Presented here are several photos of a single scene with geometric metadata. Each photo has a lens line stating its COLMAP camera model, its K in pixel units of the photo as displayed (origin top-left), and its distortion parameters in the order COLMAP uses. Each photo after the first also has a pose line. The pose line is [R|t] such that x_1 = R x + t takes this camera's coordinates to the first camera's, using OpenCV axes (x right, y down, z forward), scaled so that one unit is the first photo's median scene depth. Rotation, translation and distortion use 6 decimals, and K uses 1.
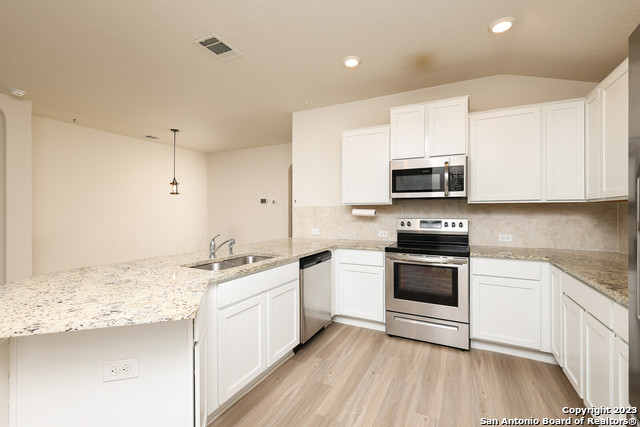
lens RADIAL K [[277.8, 0, 318.6], [0, 277.8, 212.3], [0, 0, 1]] dist [0.000308, -0.000183]
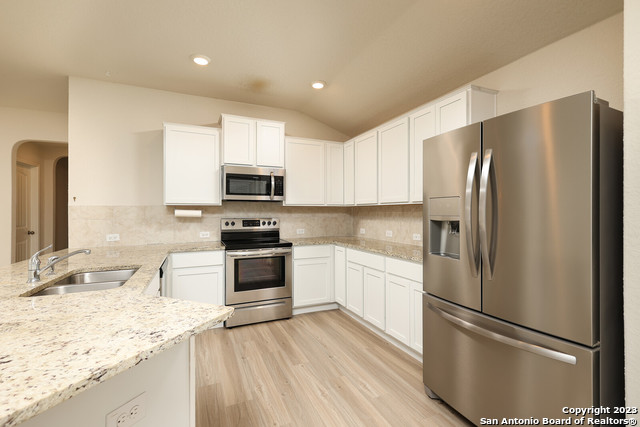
lens RADIAL K [[293.3, 0, 318.6], [0, 293.3, 211.7], [0, 0, 1]] dist [-0.001713, 0.000015]
pose [[0.623440, 0.000040, 0.781871, -0.410537], [0.004271, 0.999985, -0.003458, 0.000450], [-0.781860, 0.005495, 0.623430, 0.026438]]
